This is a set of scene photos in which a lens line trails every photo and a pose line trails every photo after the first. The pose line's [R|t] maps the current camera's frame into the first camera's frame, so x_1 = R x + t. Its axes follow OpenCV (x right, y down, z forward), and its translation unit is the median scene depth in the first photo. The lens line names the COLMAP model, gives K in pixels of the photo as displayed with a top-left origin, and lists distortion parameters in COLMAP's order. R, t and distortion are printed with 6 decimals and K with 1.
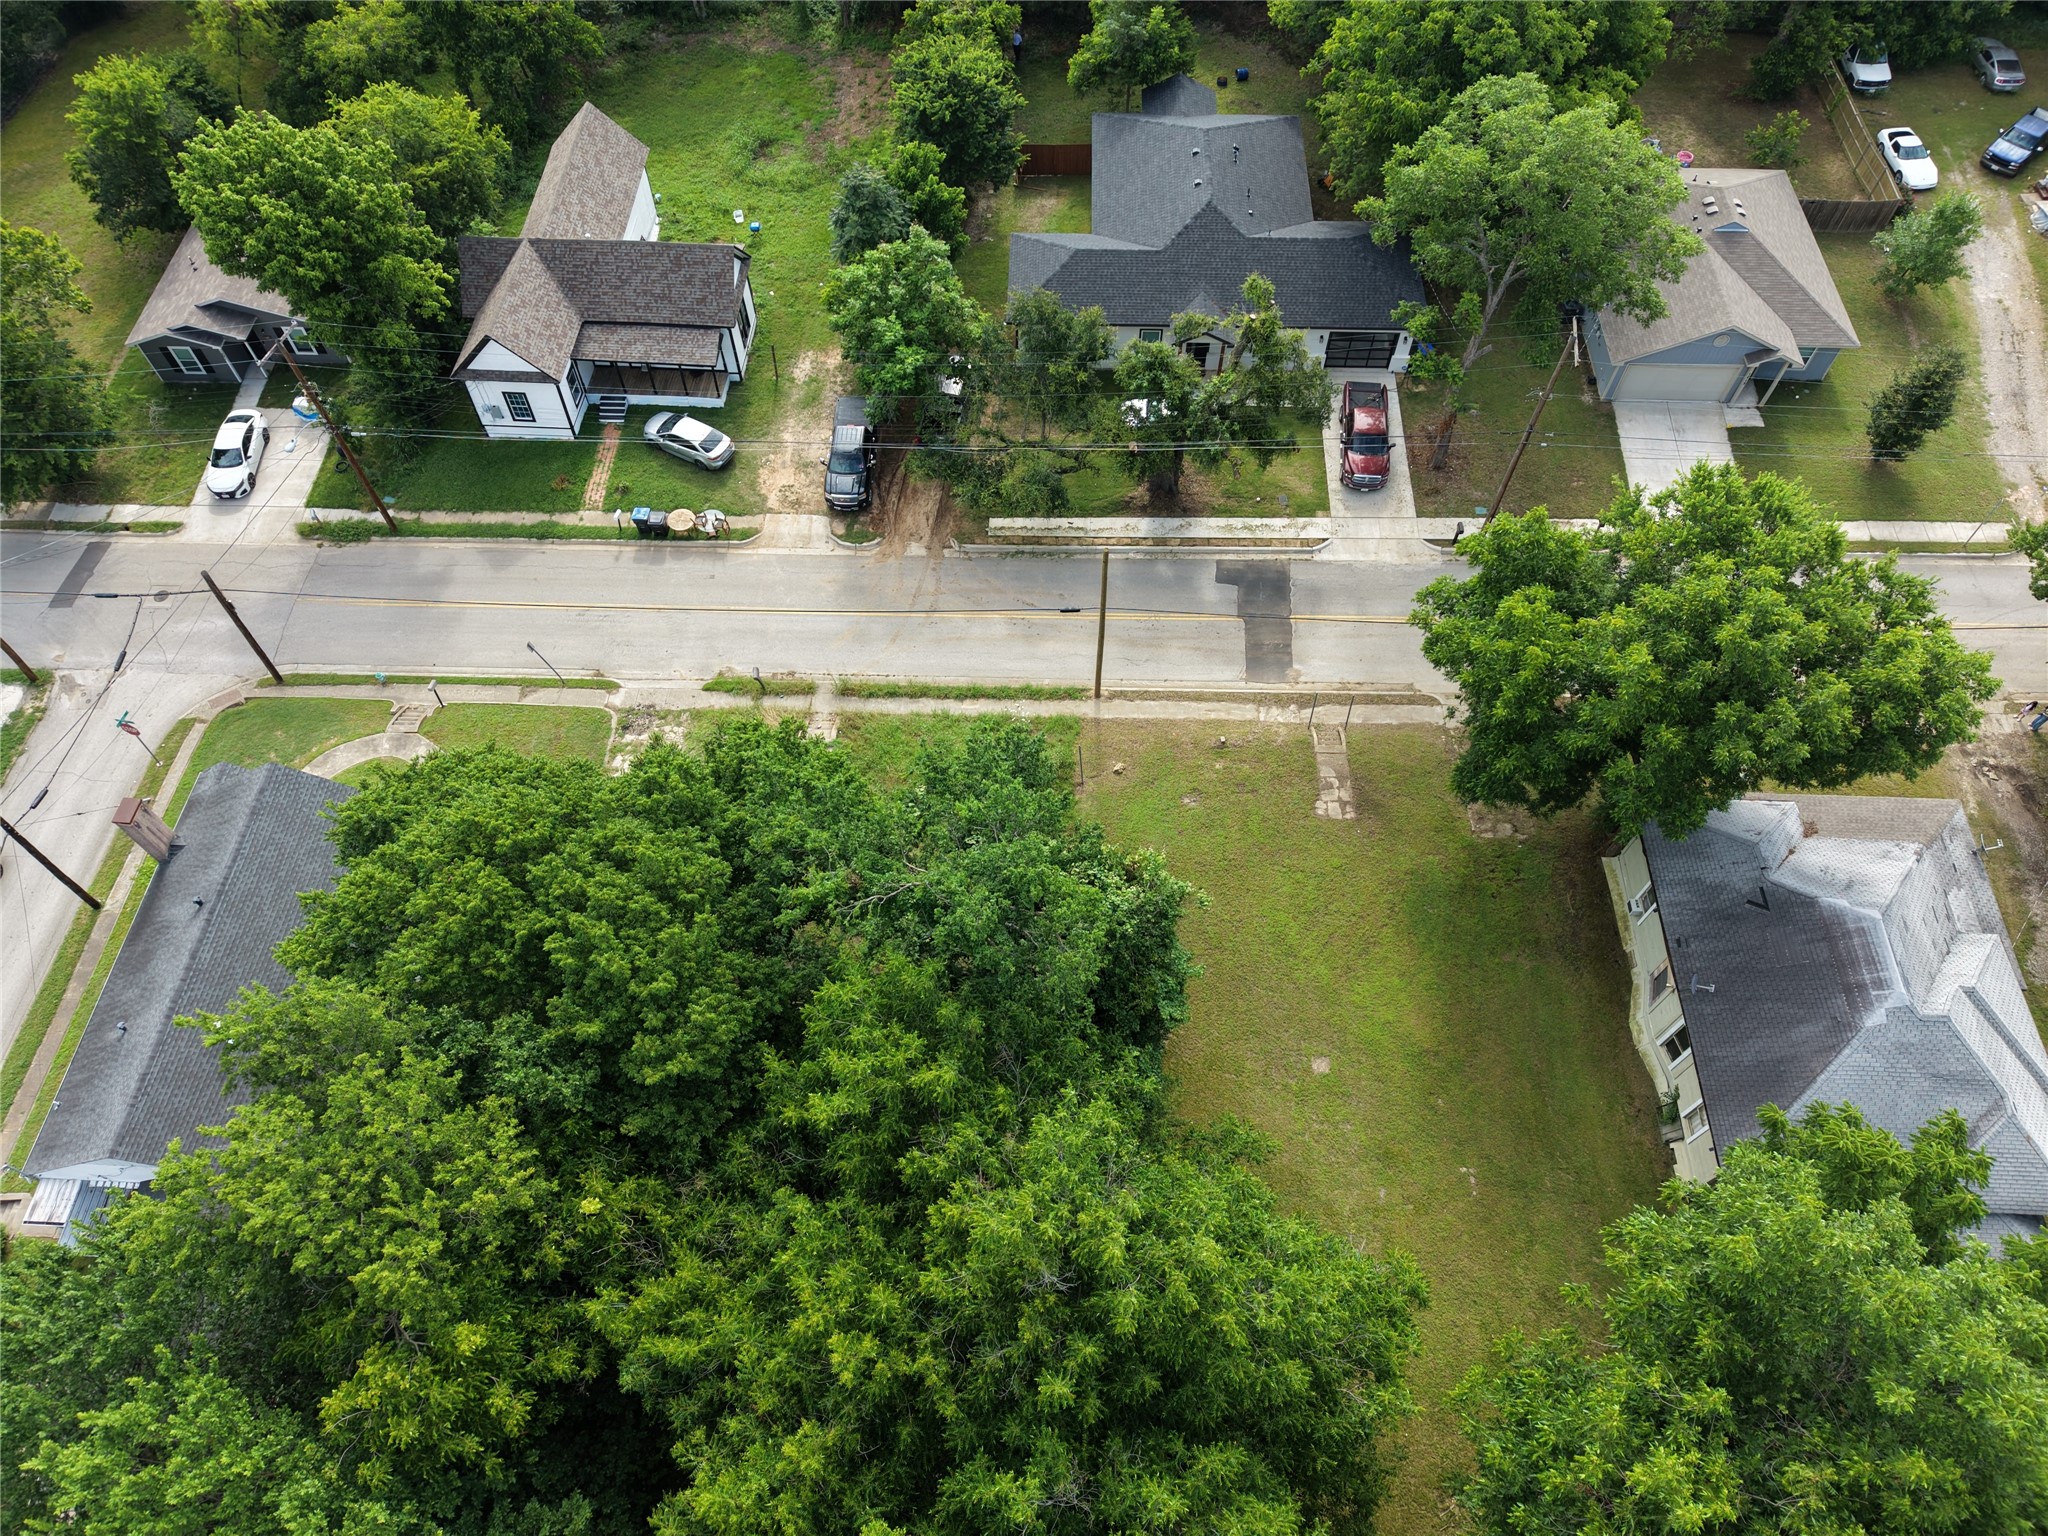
lens RADIAL K [[1363.3, 0, 1020.1], [0, 1363.3, 760.2], [0, 0, 1]] dist [0.015819, -0.011019]
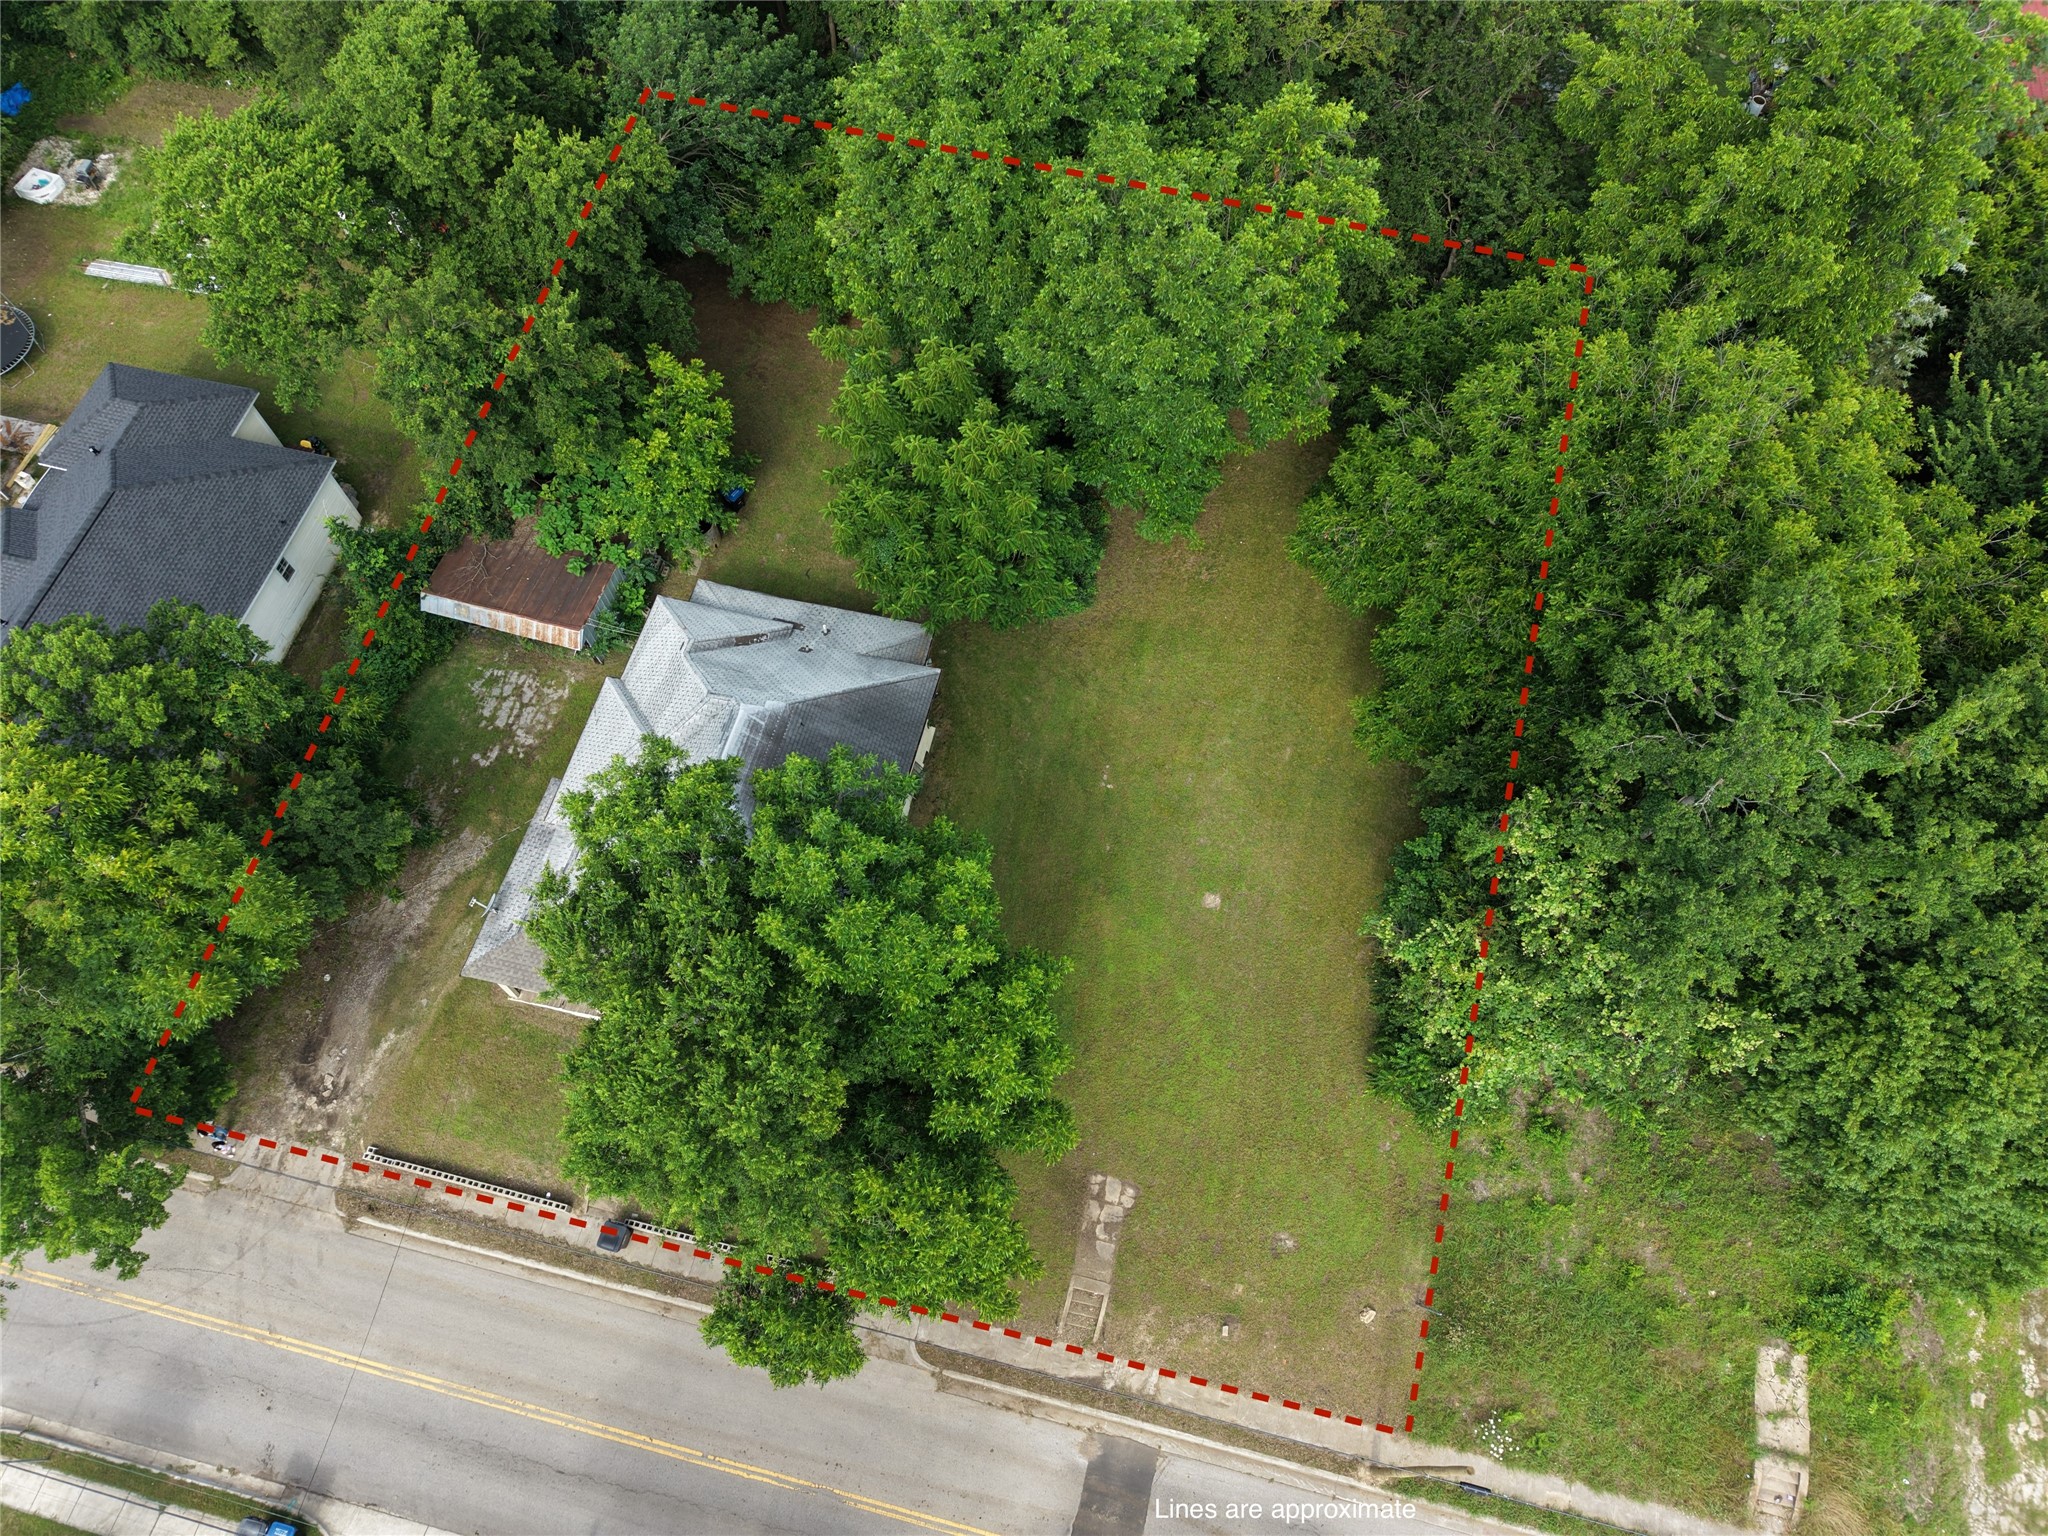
lens RADIAL K [[1363.3, 0, 1020.1], [0, 1363.3, 760.2], [0, 0, 1]] dist [0.015819, -0.011019]
pose [[-0.980038, -0.175730, 0.092973, 0.222192], [0.169605, -0.495021, 0.852167, -0.470294], [-0.103728, 0.850925, 0.514944, 0.315866]]
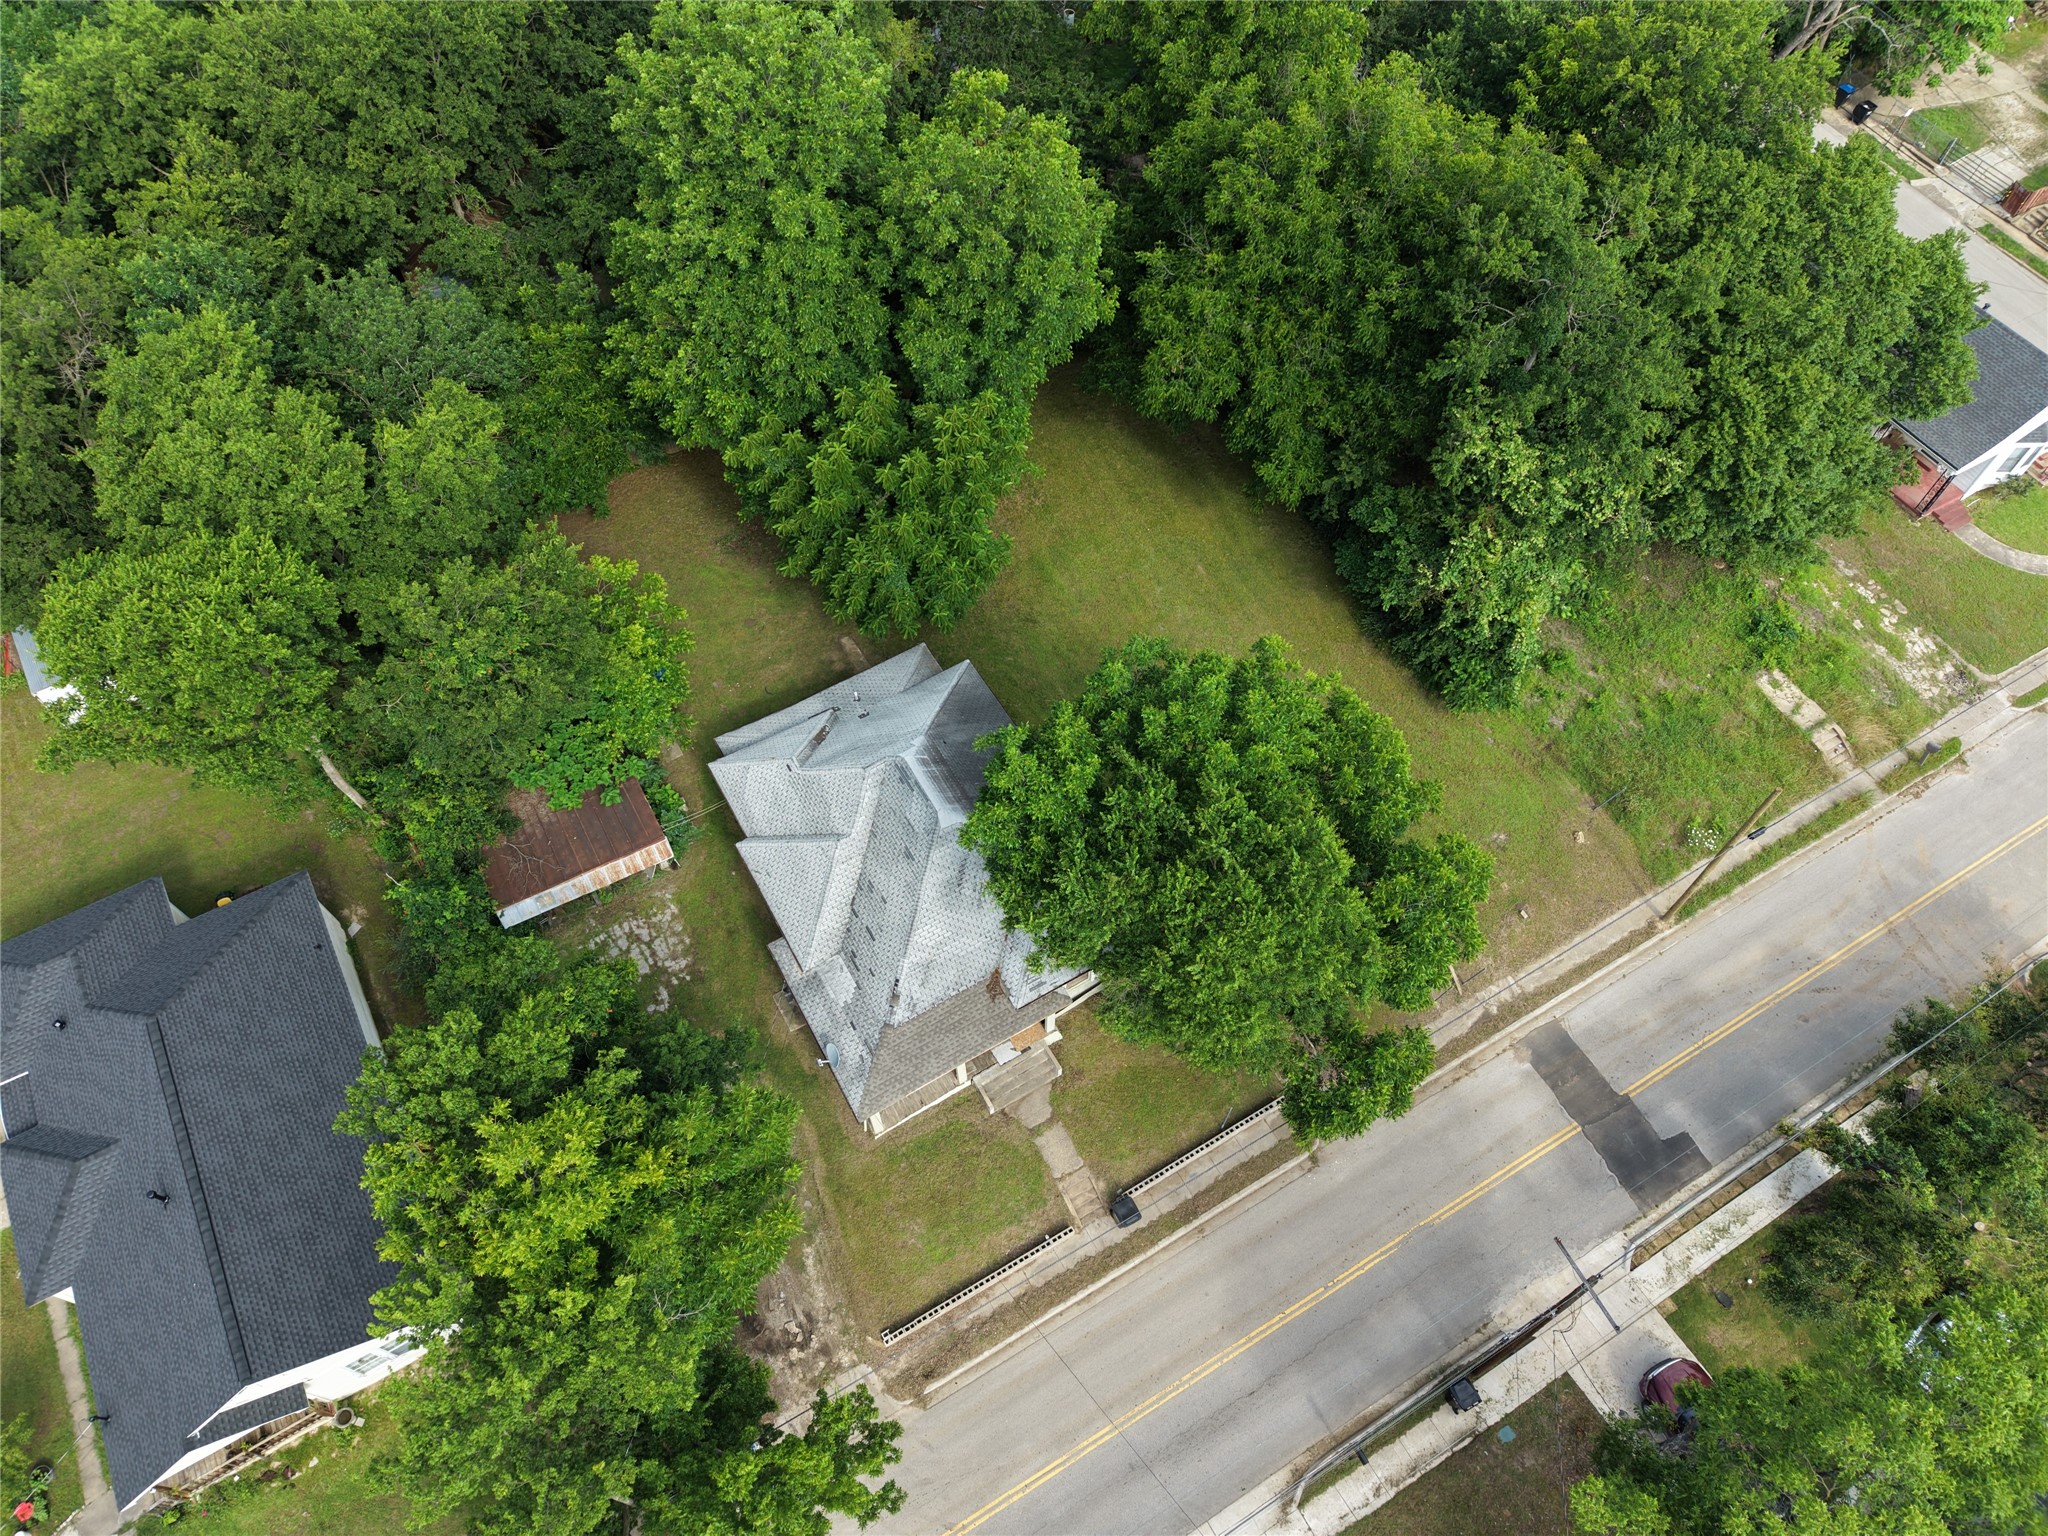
lens RADIAL K [[1363.3, 0, 1020.1], [0, 1363.3, 760.2], [0, 0, 1]] dist [0.015819, -0.011019]
pose [[-0.844924, 0.451838, -0.286263, 0.596047], [-0.451734, -0.316193, 0.834242, -0.545744], [0.286427, 0.834185, 0.471269, 0.332657]]
